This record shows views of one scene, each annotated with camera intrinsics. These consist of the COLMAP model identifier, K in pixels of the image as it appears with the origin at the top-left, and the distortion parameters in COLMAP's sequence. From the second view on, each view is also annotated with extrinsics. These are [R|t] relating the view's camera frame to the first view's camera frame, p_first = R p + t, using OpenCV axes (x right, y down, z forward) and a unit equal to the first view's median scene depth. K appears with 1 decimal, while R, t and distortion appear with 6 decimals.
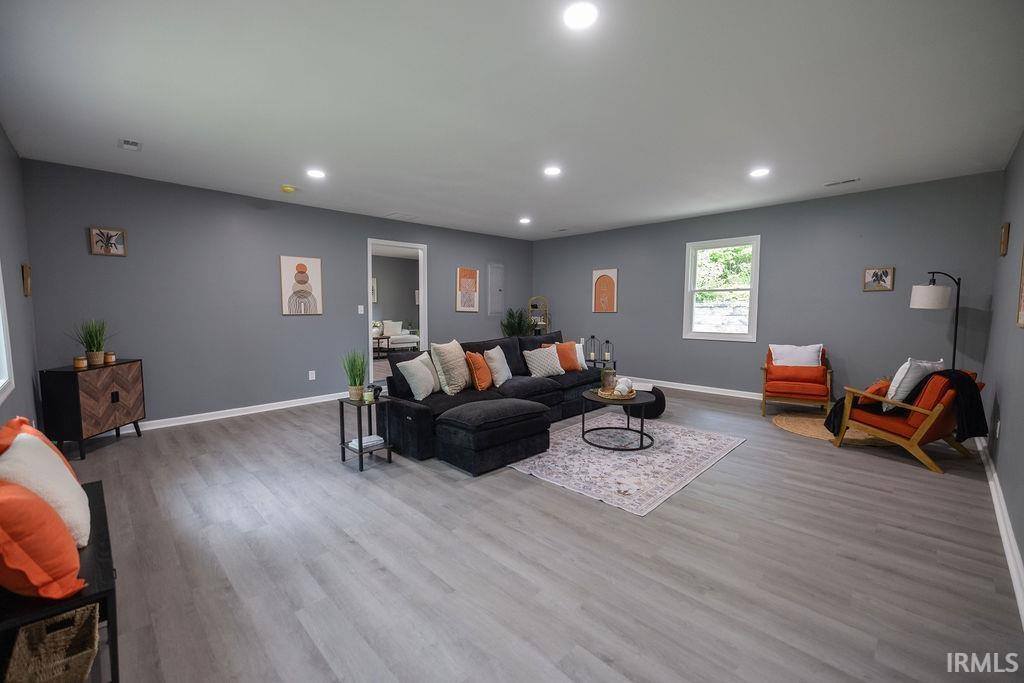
lens RADIAL K [[432.6, 0, 505.7], [0, 432.6, 340.5], [0, 0, 1]] dist [0.001832, 0.000438]
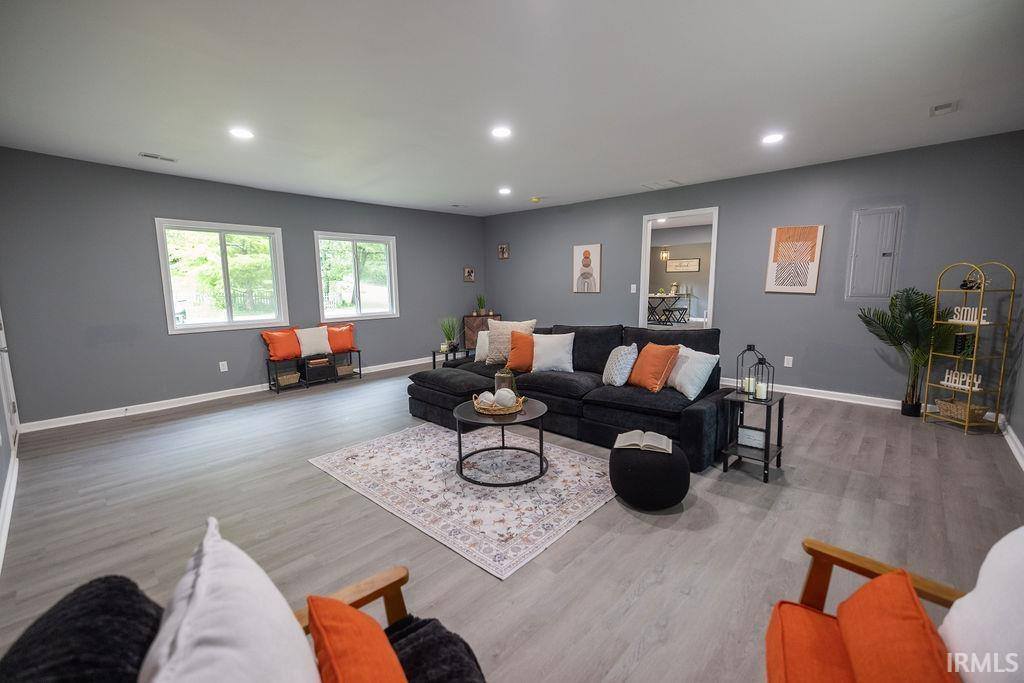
lens RADIAL K [[432.6, 0, 512.1], [0, 432.6, 342.9], [0, 0, 1]] dist [0.001832, 0.000438]
pose [[0.034753, 0.136796, -0.989989, 1.001187], [-0.067837, 0.988626, 0.134226, -0.091041], [0.997091, 0.062493, 0.043638, 0.989594]]
